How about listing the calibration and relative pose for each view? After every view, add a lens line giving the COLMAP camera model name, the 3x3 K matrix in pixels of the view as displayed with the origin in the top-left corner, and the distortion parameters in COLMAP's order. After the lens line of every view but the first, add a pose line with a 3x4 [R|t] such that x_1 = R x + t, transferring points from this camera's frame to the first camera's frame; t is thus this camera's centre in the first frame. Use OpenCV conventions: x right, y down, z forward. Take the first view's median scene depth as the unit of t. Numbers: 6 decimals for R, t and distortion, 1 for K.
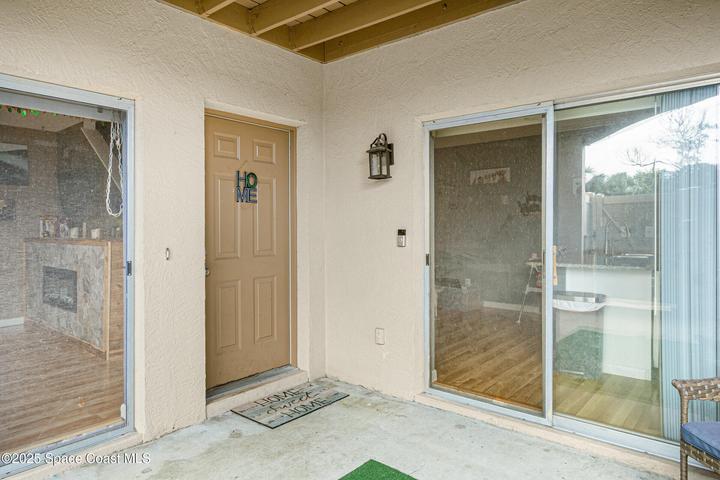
lens RADIAL K [[477.7, 0, 361.5], [0, 477.7, 233.8], [0, 0, 1]] dist [0.006411, -0.000988]
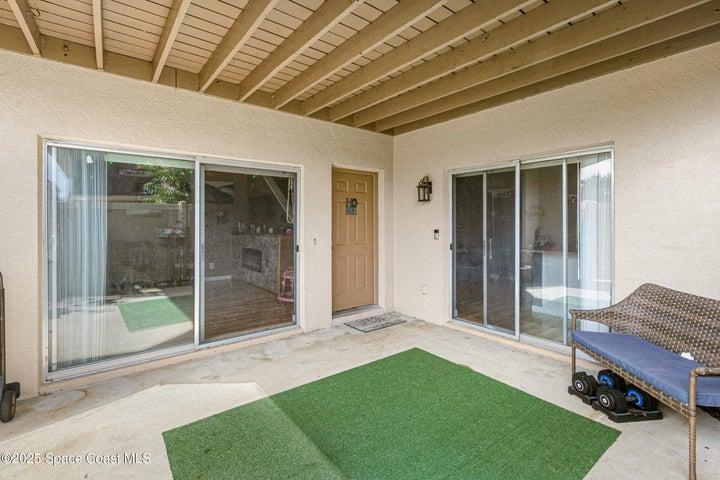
lens RADIAL K [[334.2, 0, 356.7], [0, 334.2, 226.7], [0, 0, 1]] dist [0.005564, -0.000741]
pose [[0.980212, 0.002216, -0.197938, 0.039125], [-0.003521, 0.999974, -0.006244, -0.011207], [0.197919, 0.006818, 0.980195, -0.286205]]
